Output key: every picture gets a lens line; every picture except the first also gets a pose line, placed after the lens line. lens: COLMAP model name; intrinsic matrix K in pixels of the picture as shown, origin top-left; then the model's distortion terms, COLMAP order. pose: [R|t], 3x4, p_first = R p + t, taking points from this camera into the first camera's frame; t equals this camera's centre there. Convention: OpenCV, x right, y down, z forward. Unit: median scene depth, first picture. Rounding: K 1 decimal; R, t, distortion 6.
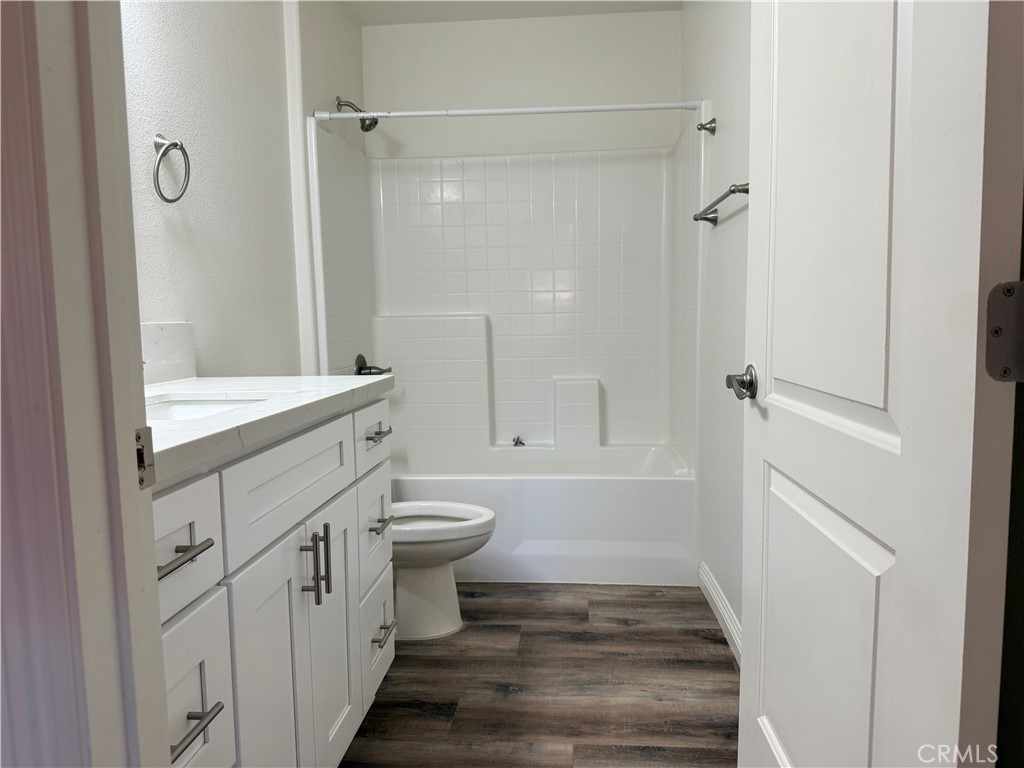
lens RADIAL K [[721.8, 0, 512.0], [0, 721.8, 384.0], [0, 0, 1]] dist [0.173332, -0.392453]
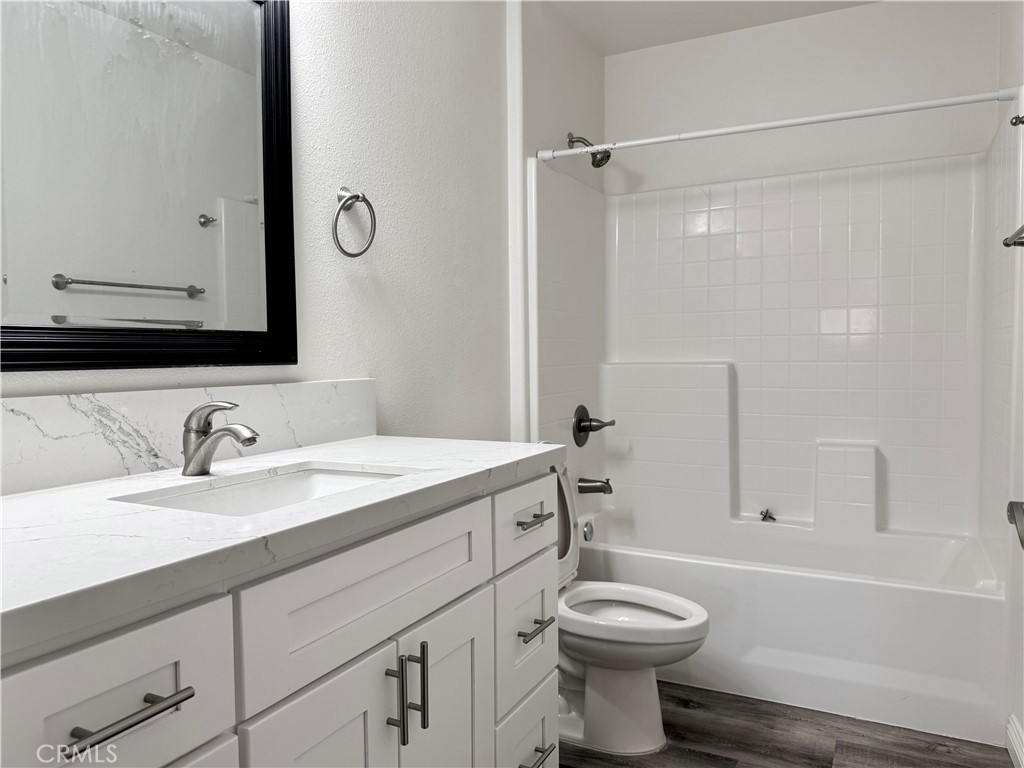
lens RADIAL K [[732.4, 0, 512.0], [0, 732.4, 384.0], [0, 0, 1]] dist [0.001832, -0.012763]
pose [[0.922641, 0.025077, -0.384843, 0.075938], [-0.041804, 0.998507, -0.035158, -0.038185], [0.383387, 0.048526, 0.922312, 0.139524]]
